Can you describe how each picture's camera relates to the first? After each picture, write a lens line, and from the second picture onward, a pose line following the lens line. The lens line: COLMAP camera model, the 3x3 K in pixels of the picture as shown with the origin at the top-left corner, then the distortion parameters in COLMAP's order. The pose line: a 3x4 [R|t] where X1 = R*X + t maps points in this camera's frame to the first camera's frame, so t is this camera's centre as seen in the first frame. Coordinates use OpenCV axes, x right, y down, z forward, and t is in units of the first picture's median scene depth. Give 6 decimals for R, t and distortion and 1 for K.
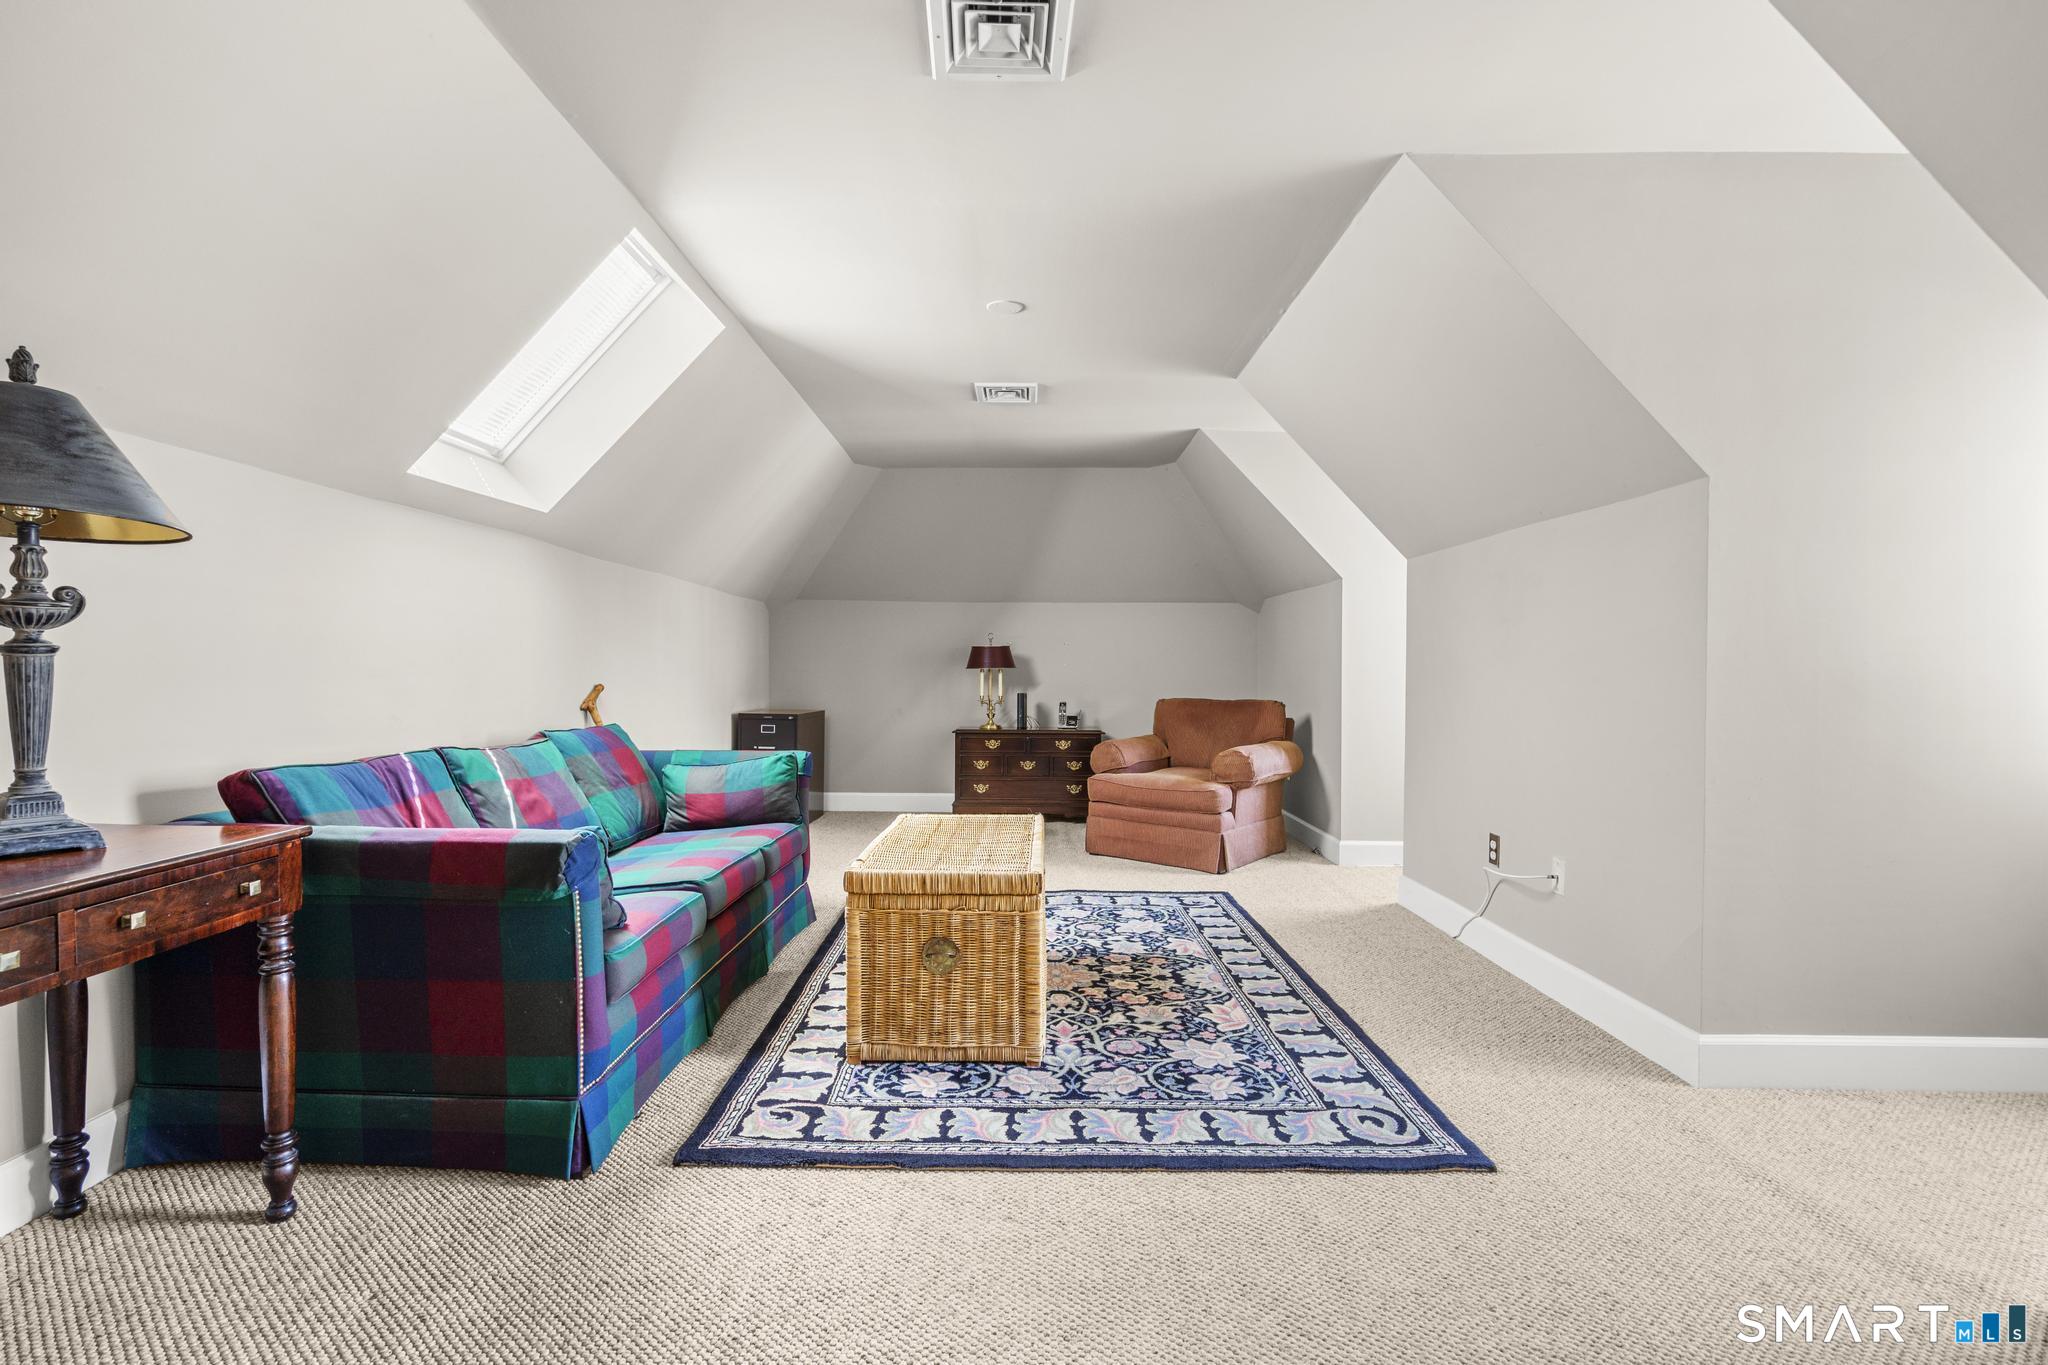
lens RADIAL K [[925.9, 0, 1013.5], [0, 925.9, 686.9], [0, 0, 1]] dist [-0.004378, -0.000156]
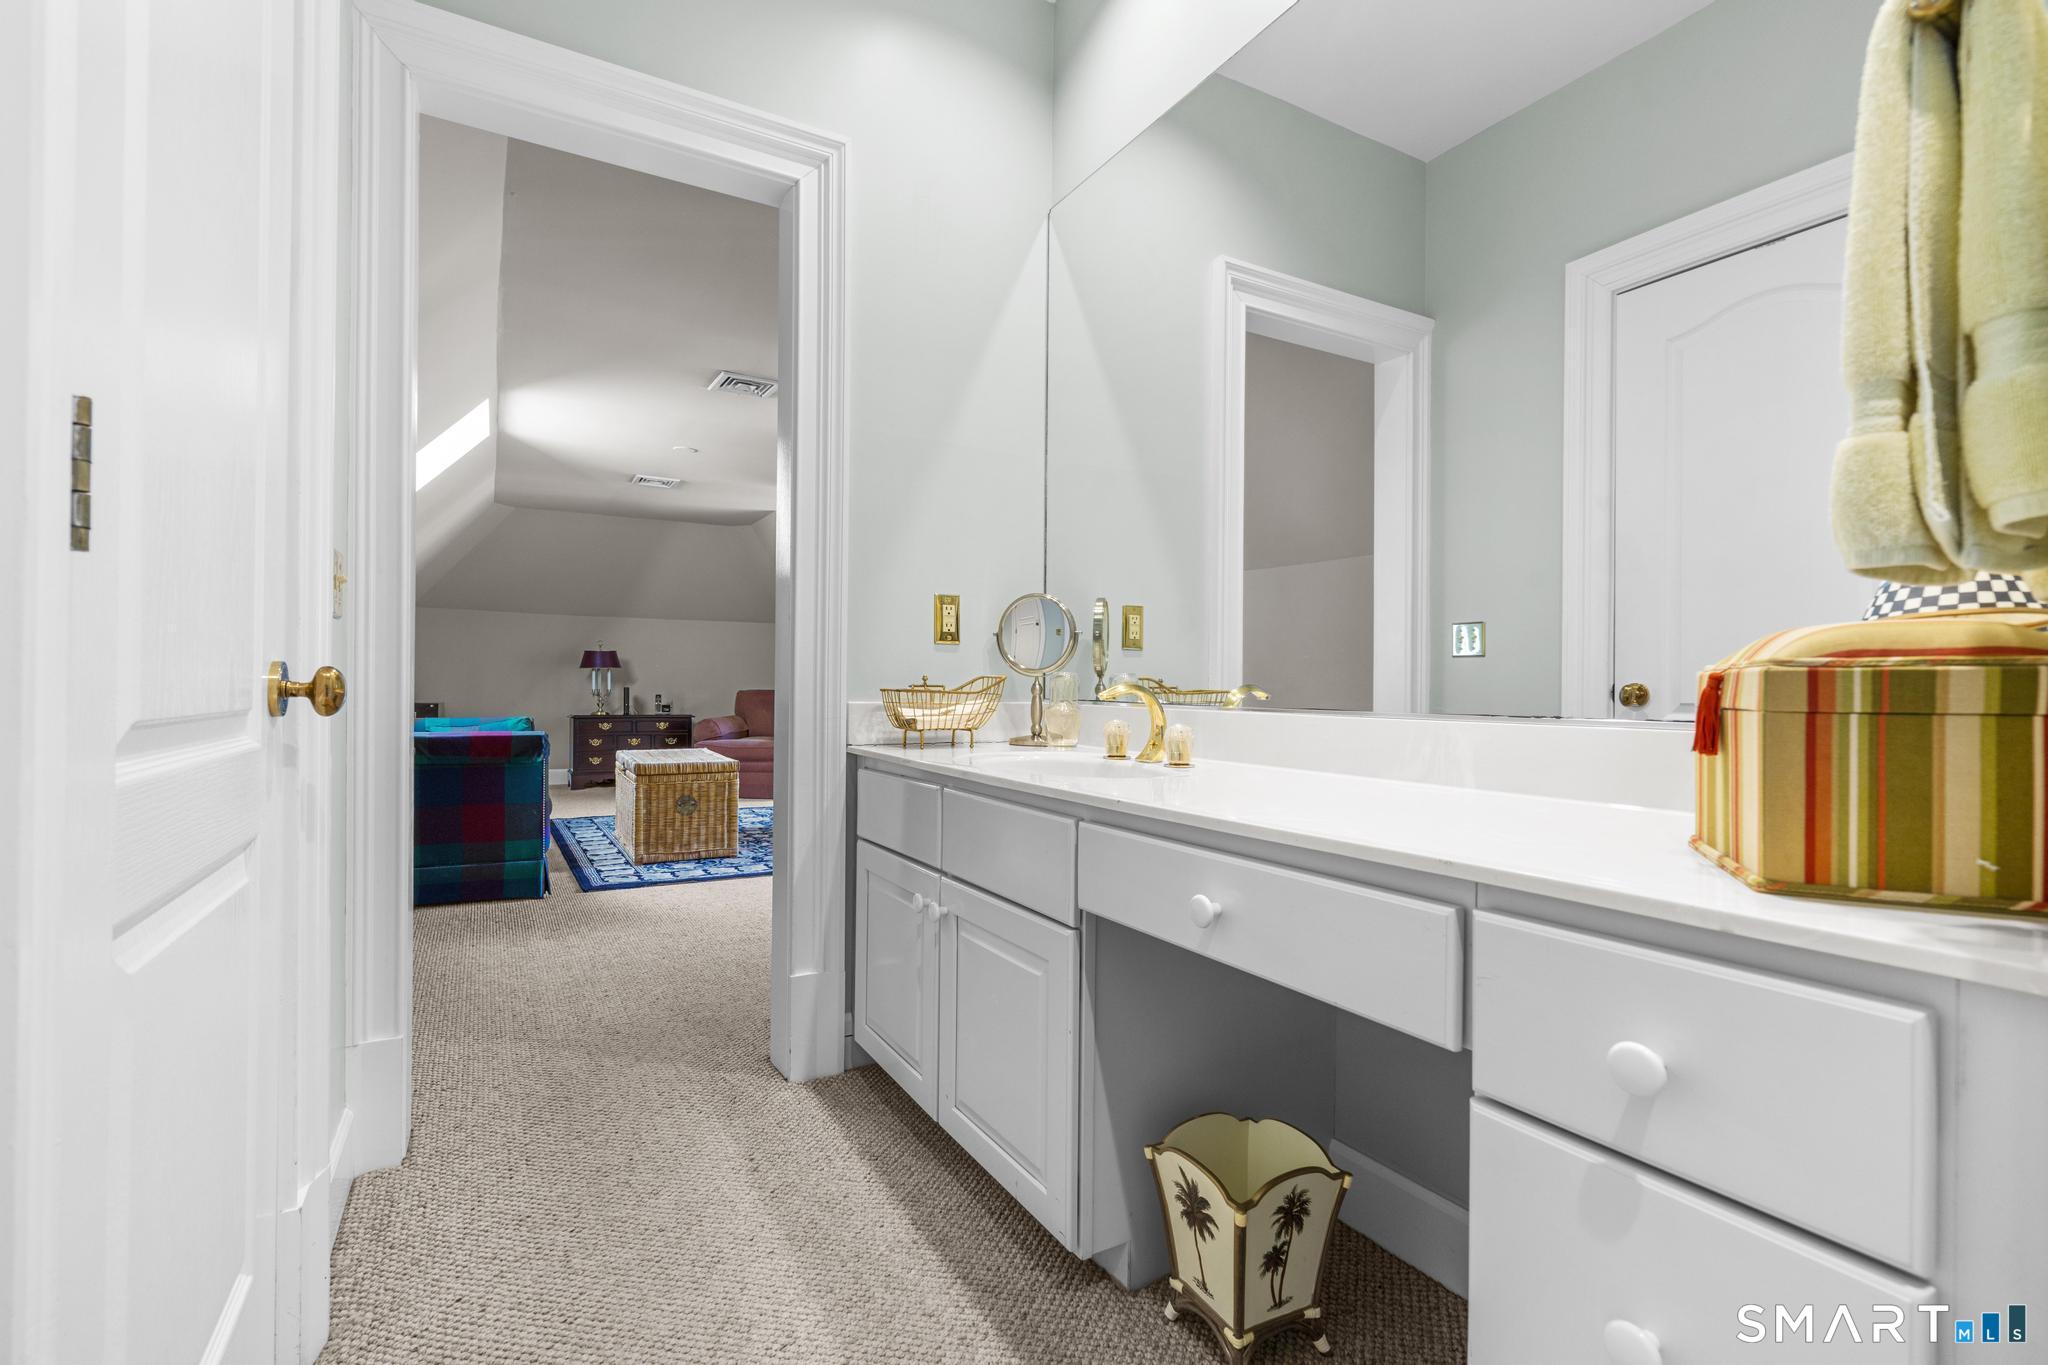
lens RADIAL K [[925.9, 0, 1016.0], [0, 925.9, 684.7], [0, 0, 1]] dist [-0.004378, -0.000156]
pose [[0.860900, 0.001546, 0.508772, -0.473247], [0.007118, 0.999861, -0.015084, 0.069722], [-0.508724, 0.016607, 0.860769, -1.039432]]
